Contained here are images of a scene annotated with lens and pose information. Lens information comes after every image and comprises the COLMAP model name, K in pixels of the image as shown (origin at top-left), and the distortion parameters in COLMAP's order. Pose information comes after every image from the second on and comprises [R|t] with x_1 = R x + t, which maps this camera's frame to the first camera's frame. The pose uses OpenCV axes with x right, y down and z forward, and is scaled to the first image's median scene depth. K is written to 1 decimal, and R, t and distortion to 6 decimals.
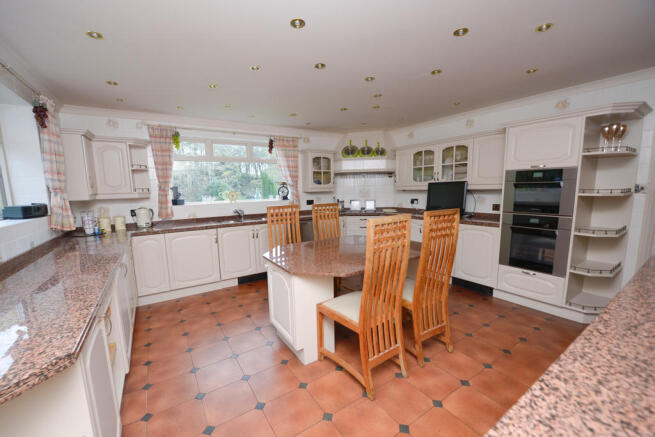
lens RADIAL K [[262.7, 0, 321.1], [0, 262.7, 225.7], [0, 0, 1]] dist [-0.020837, -0.000343]
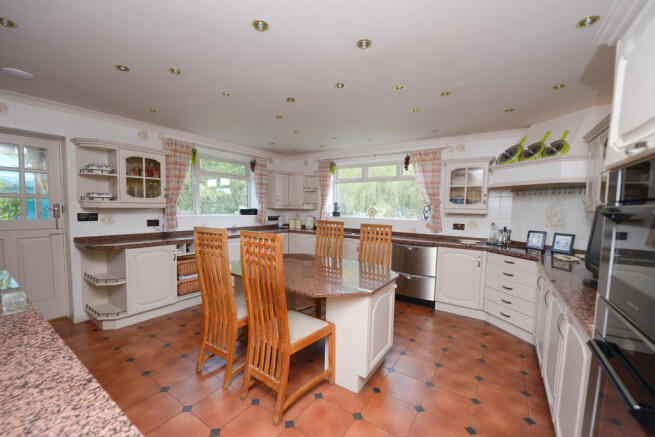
lens RADIAL K [[262.7, 0, 321.1], [0, 262.7, 225.7], [0, 0, 1]] dist [-0.020837, -0.000343]
pose [[0.390314, 0.100280, -0.915205, 0.638085], [-0.158632, 0.986509, 0.040440, -0.073060], [0.906913, 0.129397, 0.400956, 0.400630]]
